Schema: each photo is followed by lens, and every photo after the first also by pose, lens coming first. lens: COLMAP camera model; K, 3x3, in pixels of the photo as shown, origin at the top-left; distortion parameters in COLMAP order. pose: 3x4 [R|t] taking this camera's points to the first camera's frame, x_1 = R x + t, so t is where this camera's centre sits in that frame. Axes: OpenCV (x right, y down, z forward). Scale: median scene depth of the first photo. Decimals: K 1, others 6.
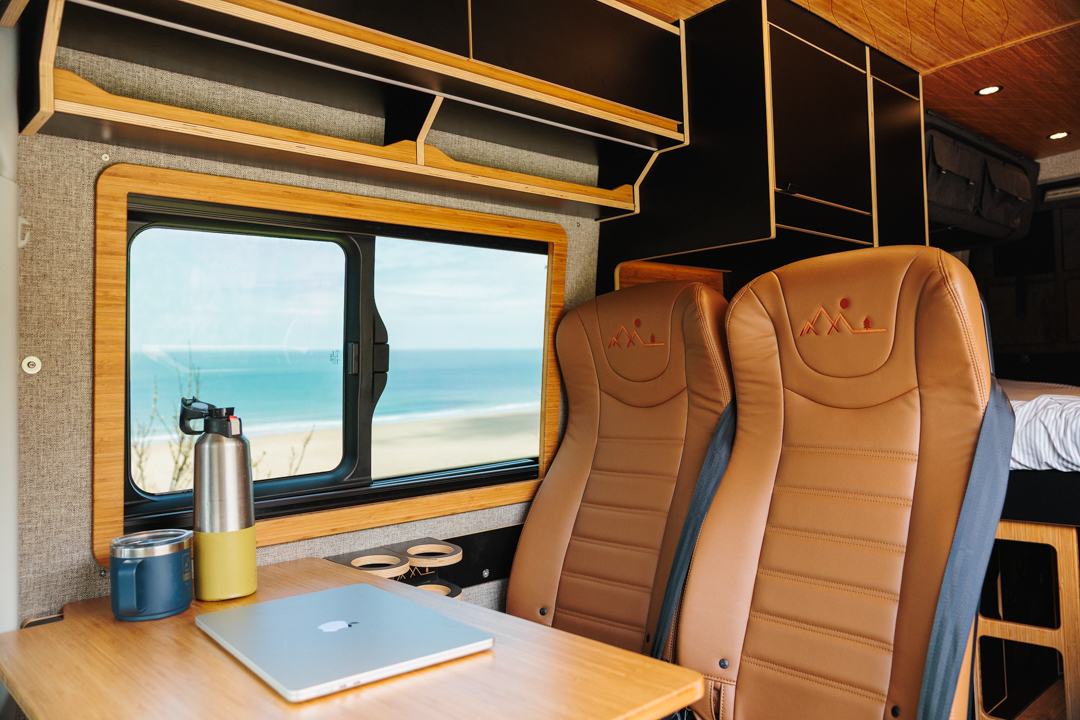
lens RADIAL K [[807.5, 0, 539.5], [0, 807.5, 356.6], [0, 0, 1]] dist [-0.006345, -0.001793]
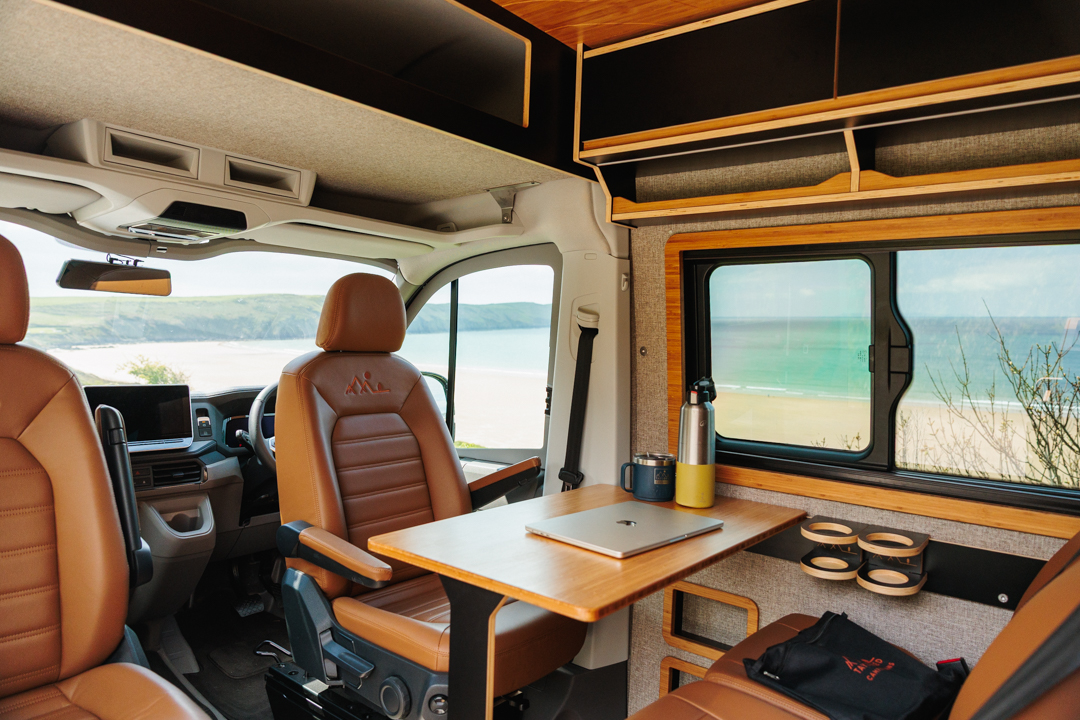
lens RADIAL K [[738.5, 0, 539.0], [0, 738.5, 360.4], [0, 0, 1]] dist [0.005005, 0.001656]
pose [[0.147454, 0.070213, -0.986574, 0.791759], [-0.017357, 0.997507, 0.068397, -0.063129], [0.988917, 0.007039, 0.148305, 0.398915]]
